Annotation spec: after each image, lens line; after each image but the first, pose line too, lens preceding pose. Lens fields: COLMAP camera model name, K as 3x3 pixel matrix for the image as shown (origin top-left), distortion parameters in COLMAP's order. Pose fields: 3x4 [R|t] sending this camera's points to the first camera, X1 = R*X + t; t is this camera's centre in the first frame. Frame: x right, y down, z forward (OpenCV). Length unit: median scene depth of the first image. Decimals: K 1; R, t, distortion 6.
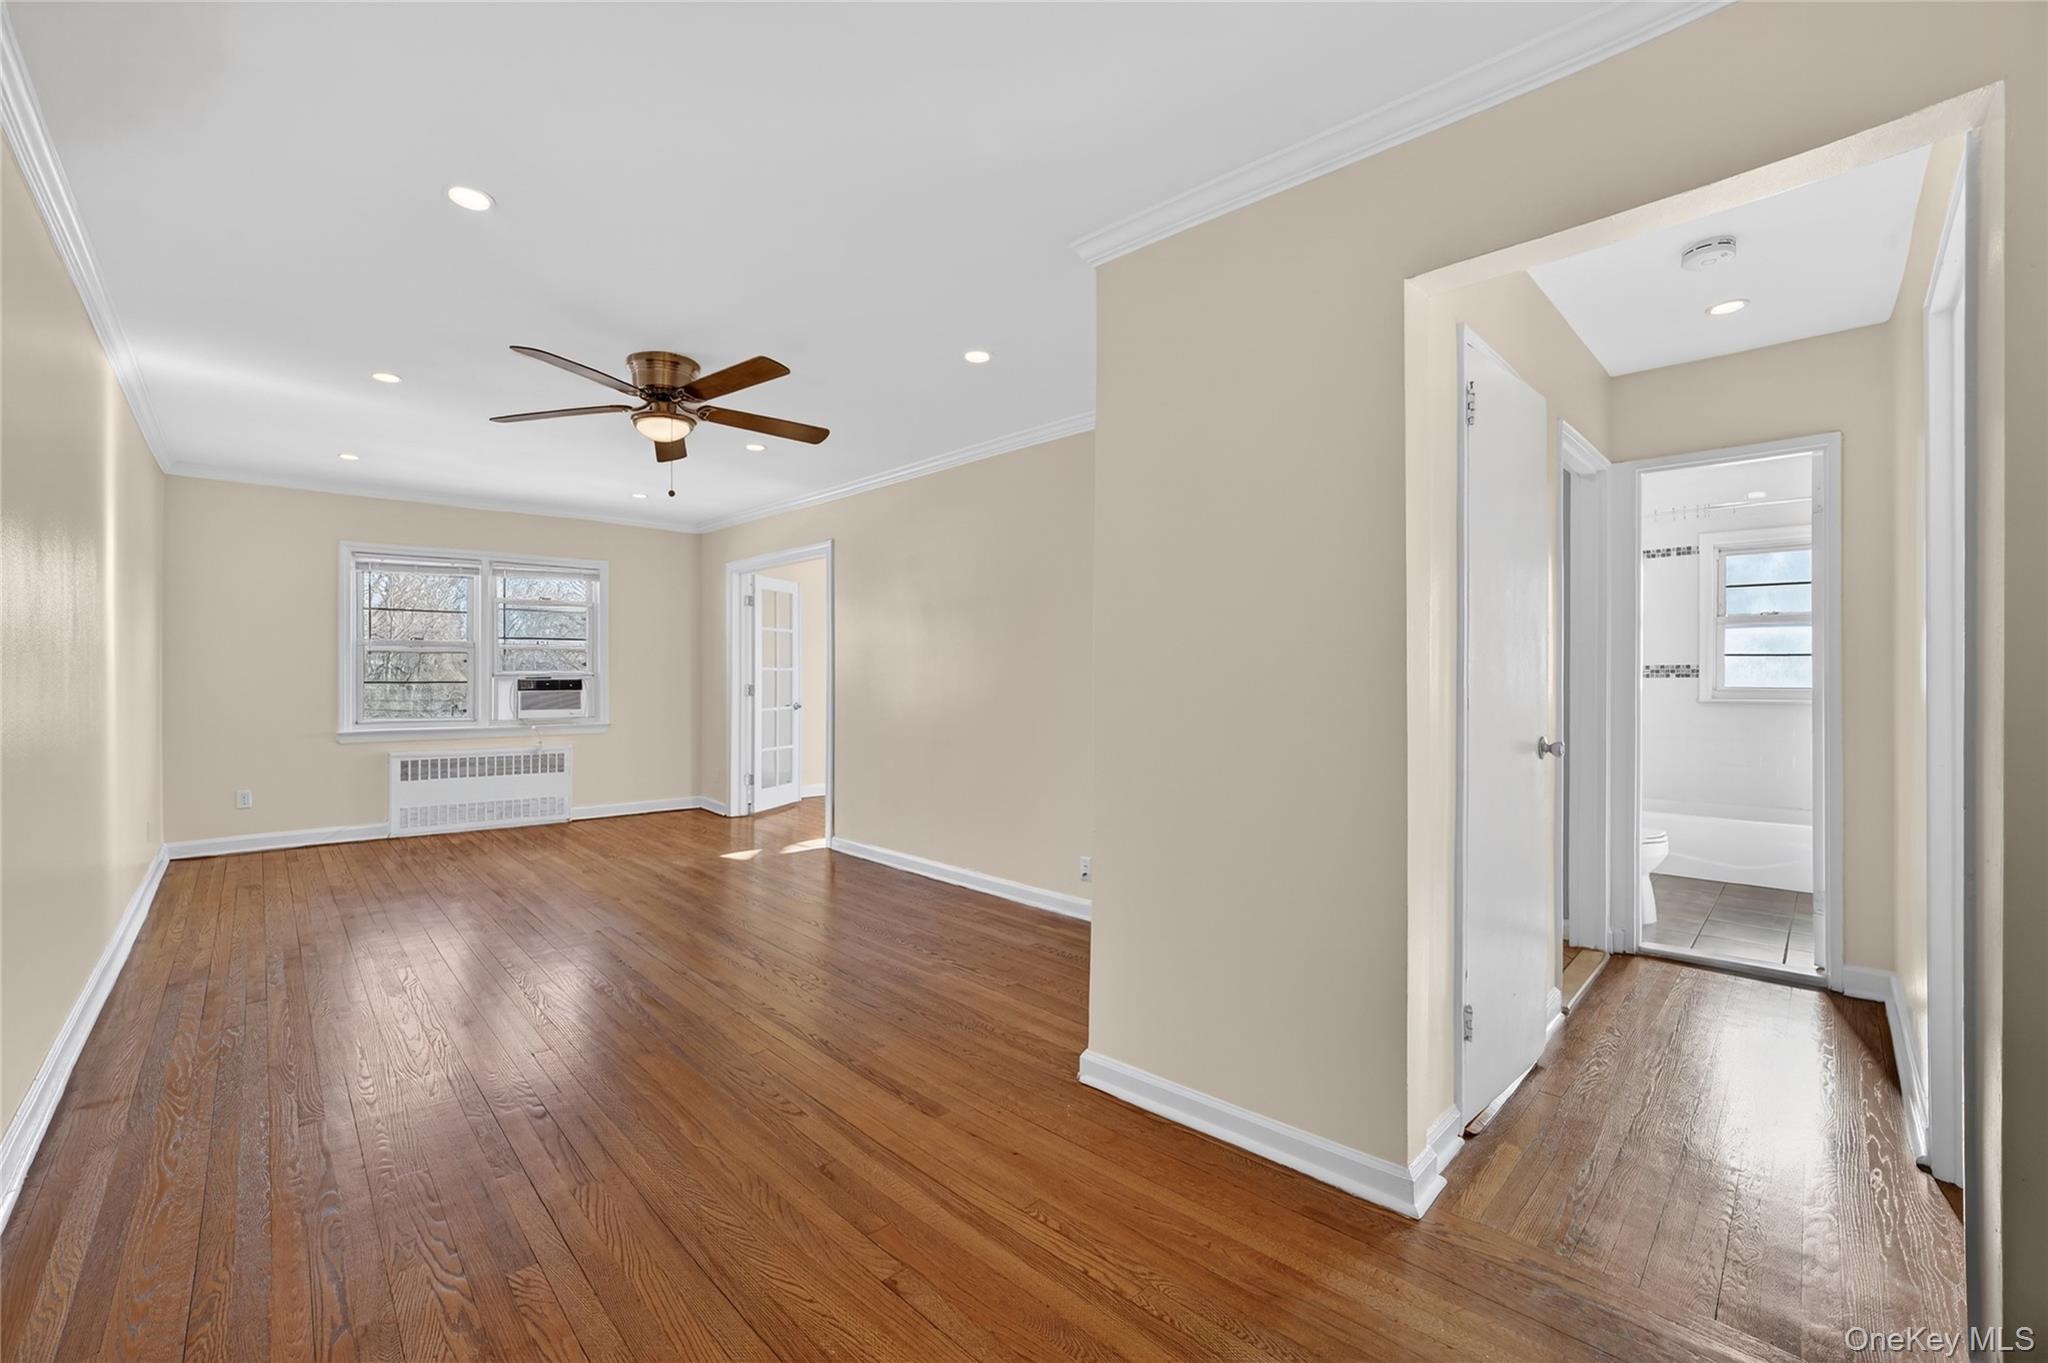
lens RADIAL K [[858.9, 0, 1034.6], [0, 858.9, 674.0], [0, 0, 1]] dist [-0.041430, 0.006021]
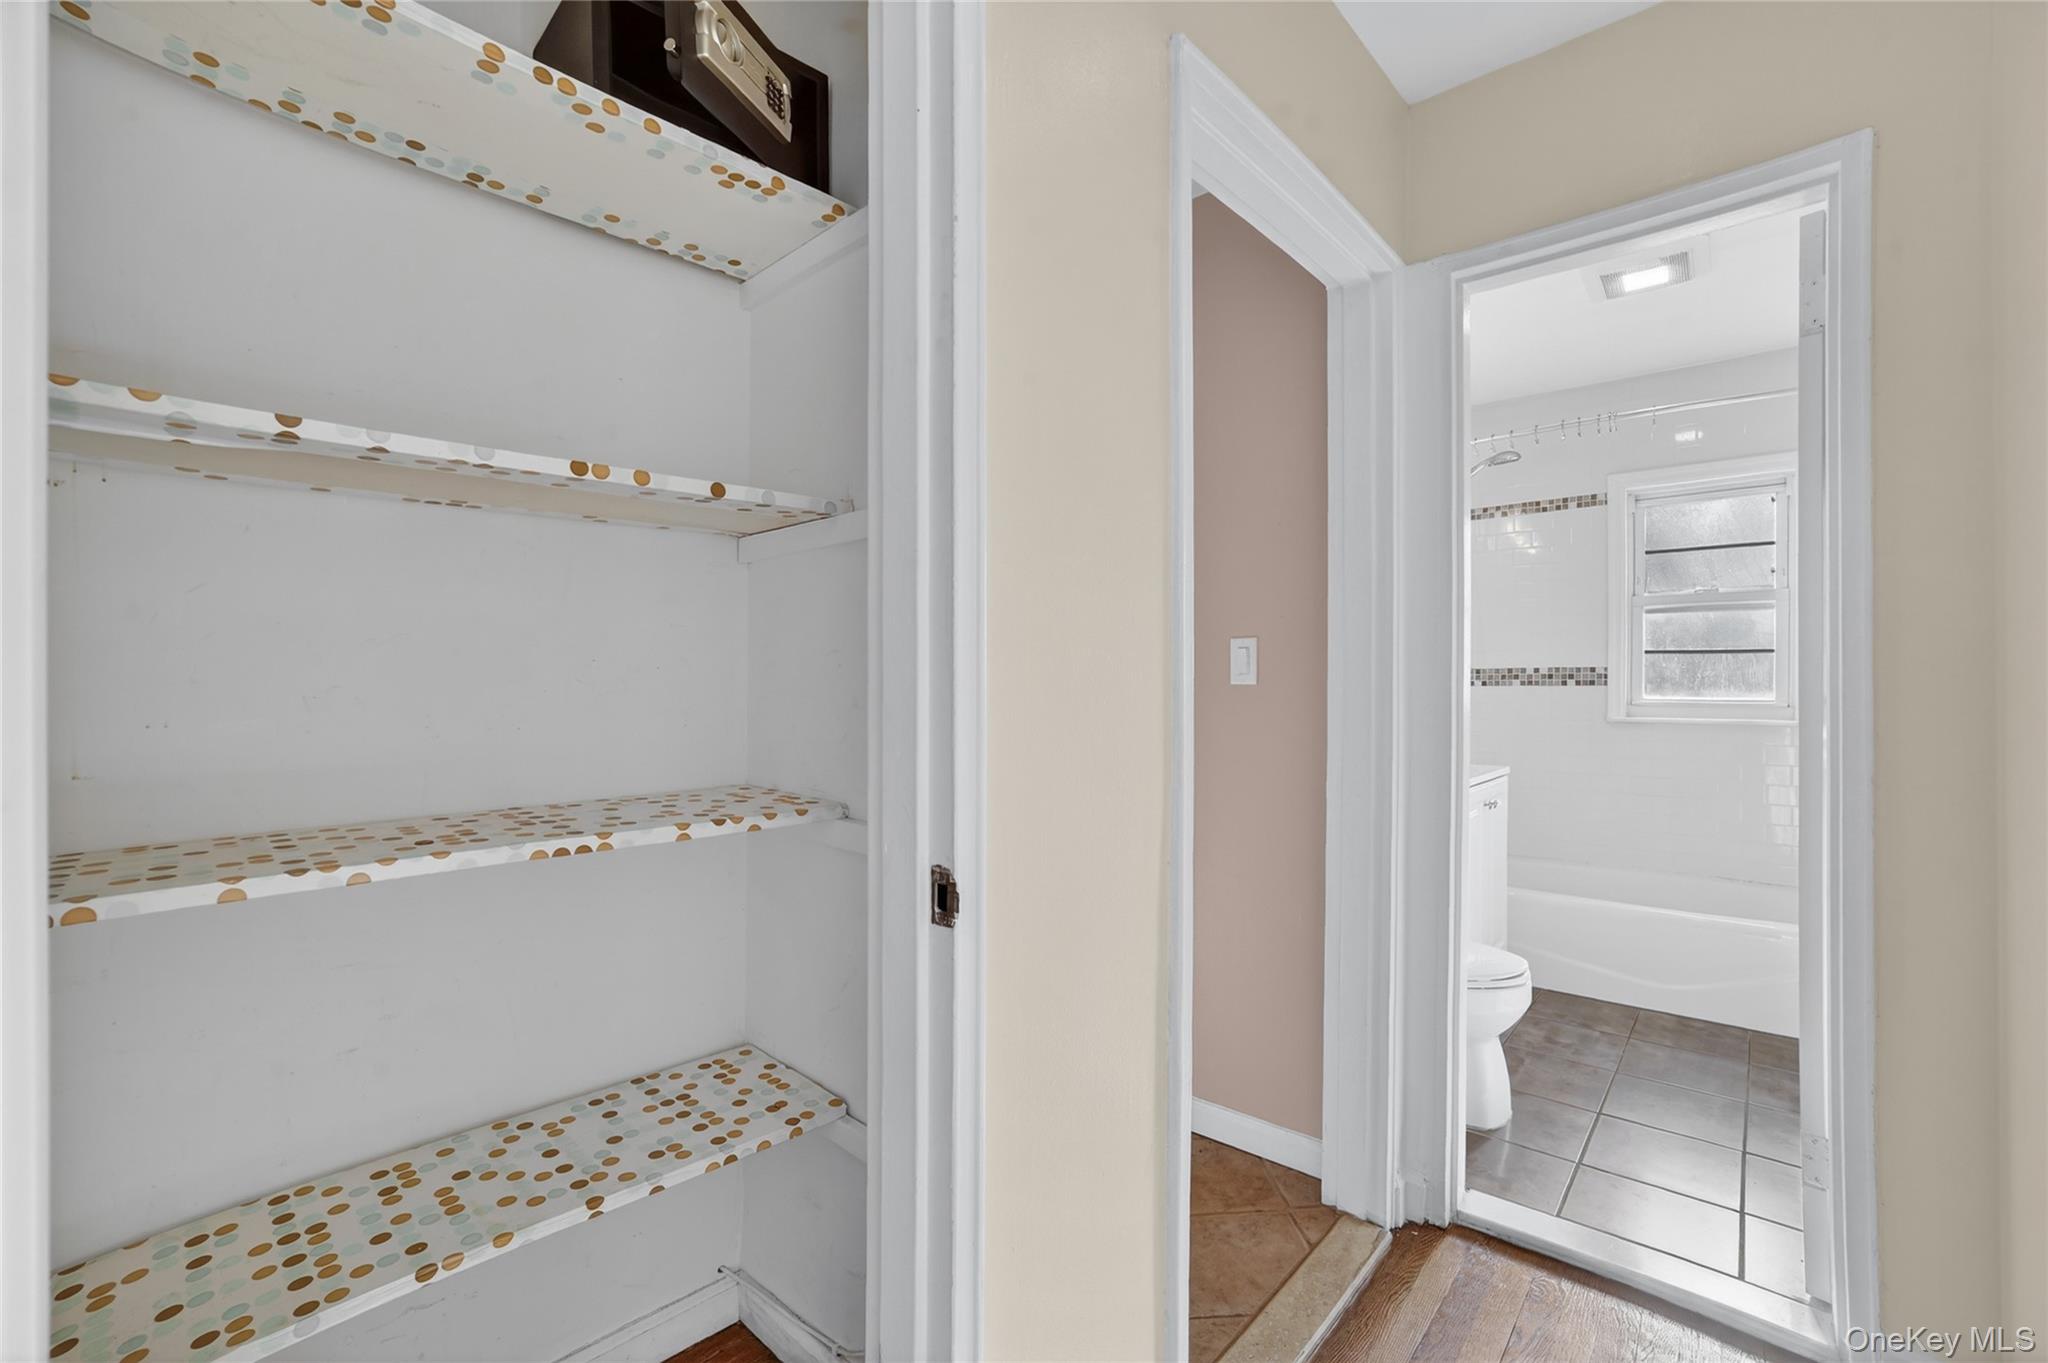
lens RADIAL K [[858.9, 0, 1010.5], [0, 858.9, 679.2], [0, 0, 1]] dist [-0.041430, 0.006021]
pose [[0.999582, 0.003500, 0.028699, 0.333529], [-0.003587, 0.999989, 0.002979, -0.001456], [-0.028688, -0.003080, 0.999584, 0.382083]]
